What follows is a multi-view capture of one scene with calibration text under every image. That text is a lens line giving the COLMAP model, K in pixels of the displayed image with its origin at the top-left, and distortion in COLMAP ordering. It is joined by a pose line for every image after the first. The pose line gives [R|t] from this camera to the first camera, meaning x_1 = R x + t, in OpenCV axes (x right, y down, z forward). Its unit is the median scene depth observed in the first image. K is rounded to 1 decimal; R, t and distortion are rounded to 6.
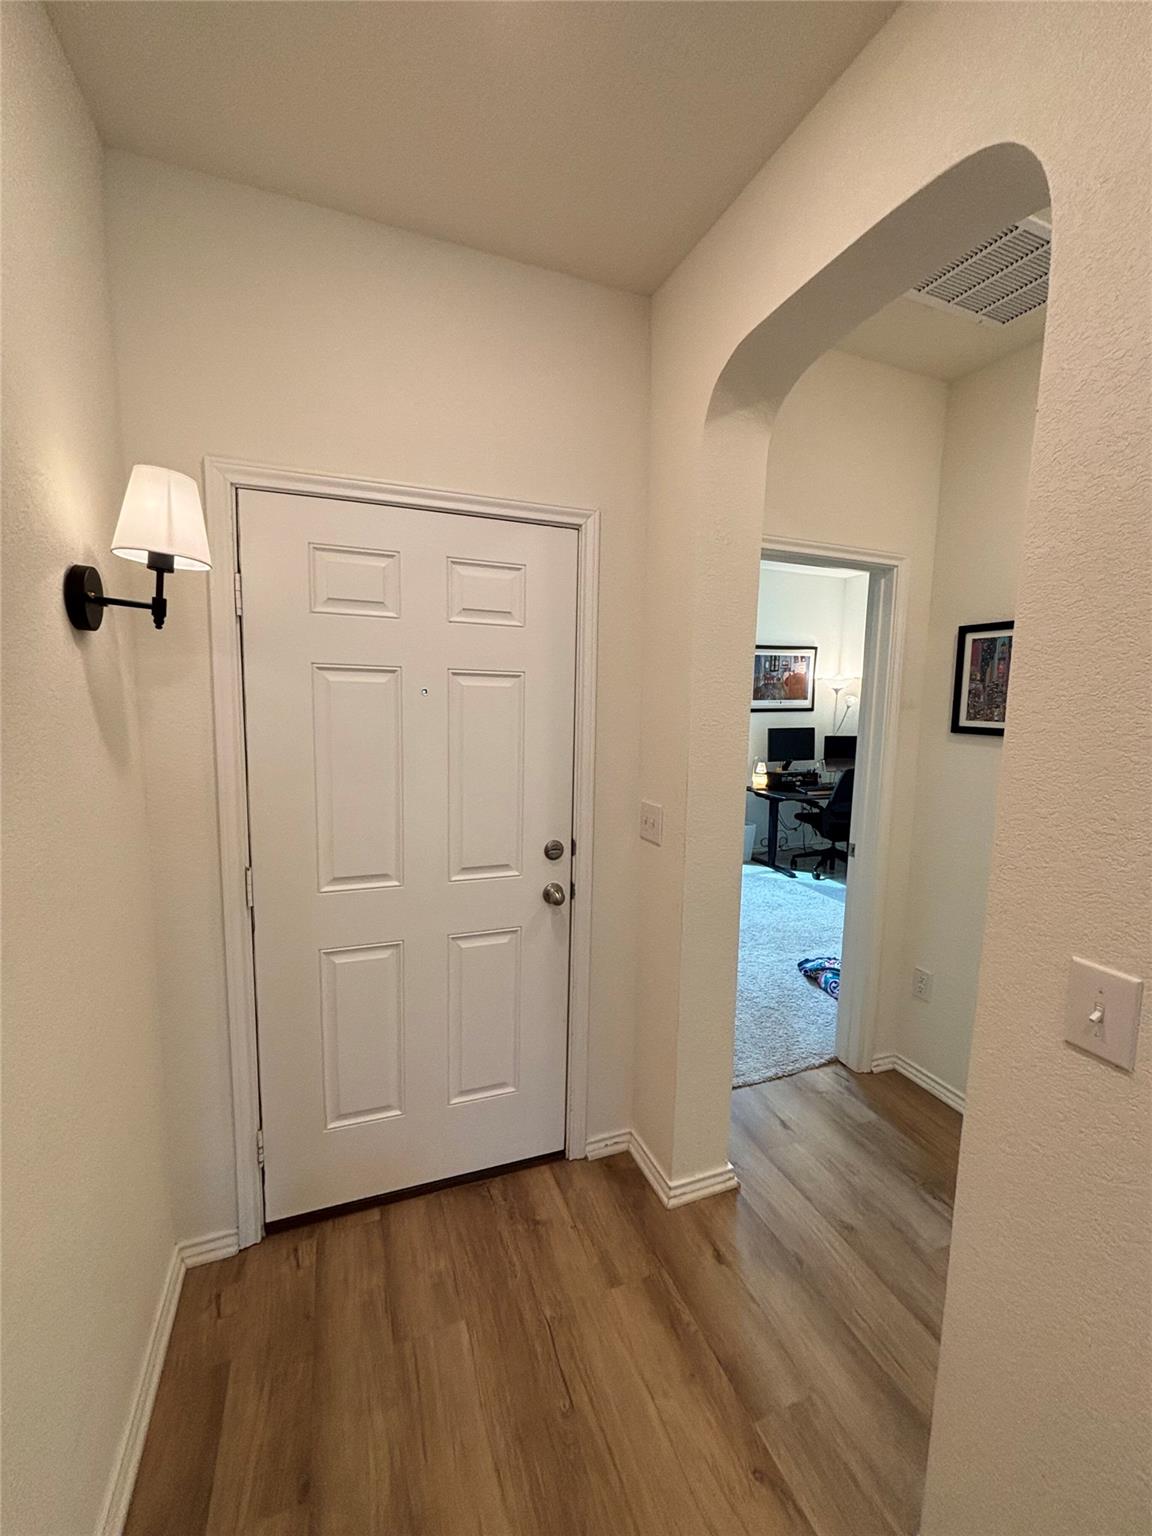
lens RADIAL K [[611.7, 0, 570.2], [0, 611.7, 766.3], [0, 0, 1]] dist [0.003310, 0.000211]
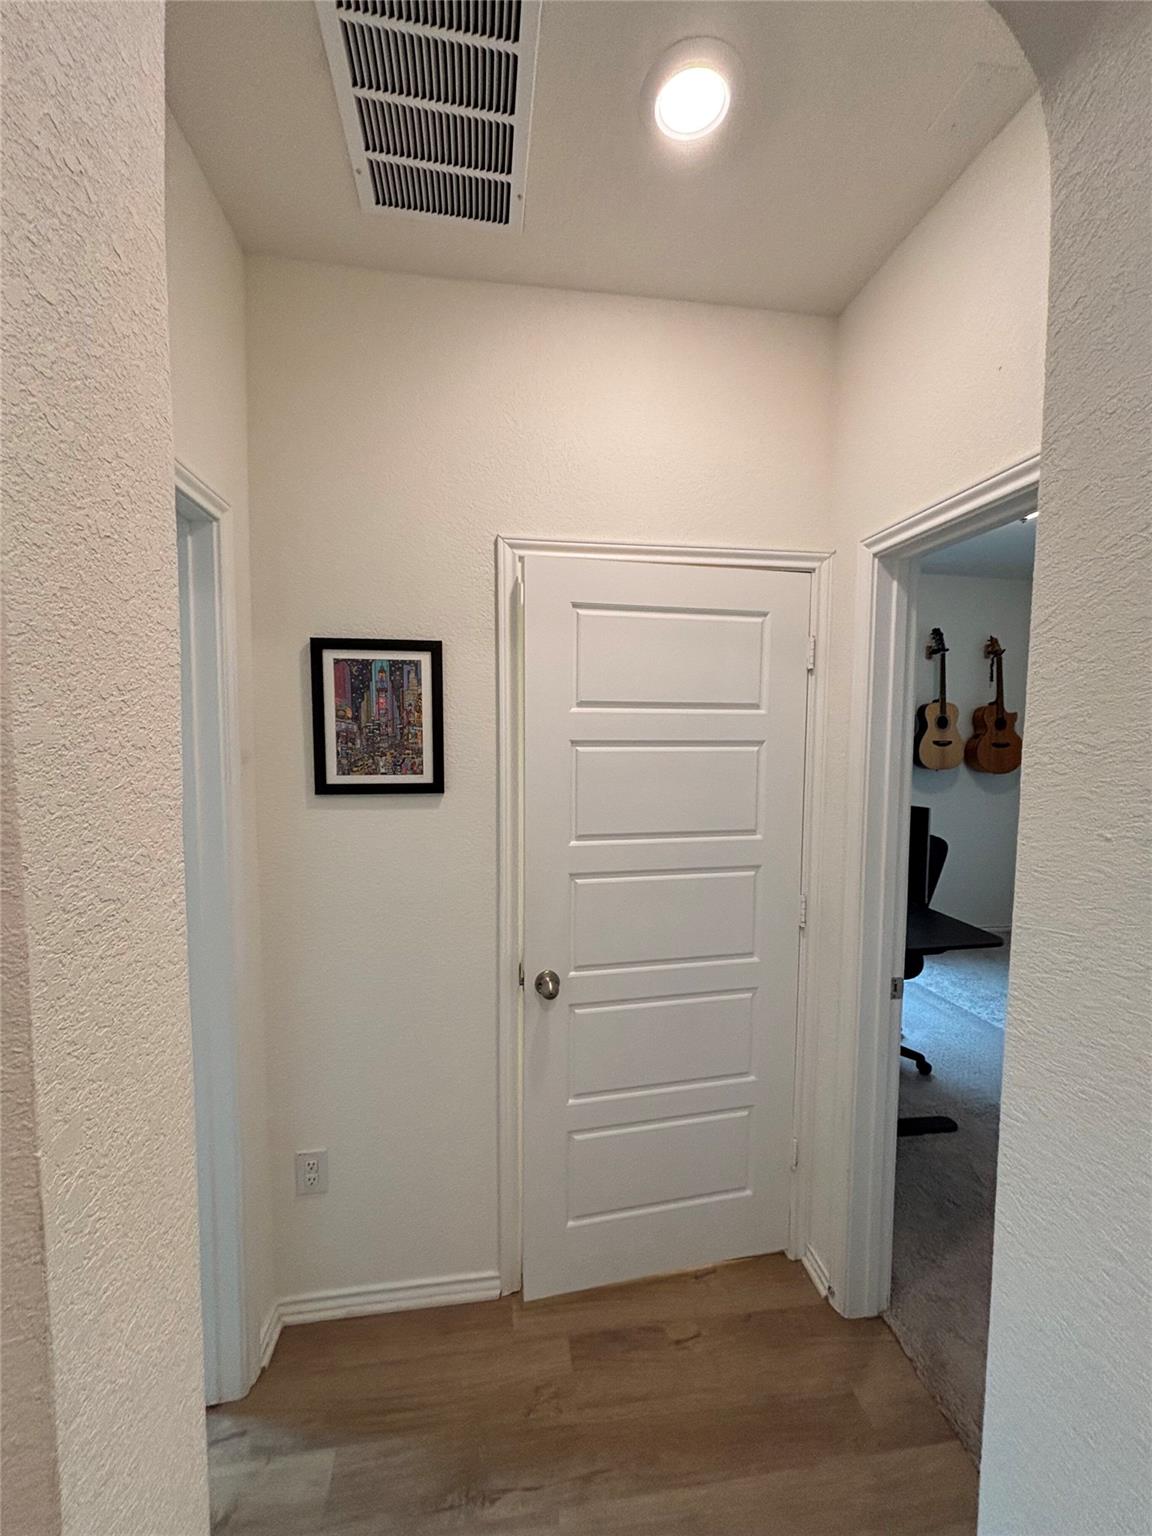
lens RADIAL K [[611.7, 0, 579.6], [0, 611.7, 773.7], [0, 0, 1]] dist [0.003310, 0.000211]
pose [[0.214817, -0.087887, 0.972692, 0.032015], [0.114536, 0.991337, 0.064277, -0.091040], [-0.969915, 0.097600, 0.223022, 0.585884]]
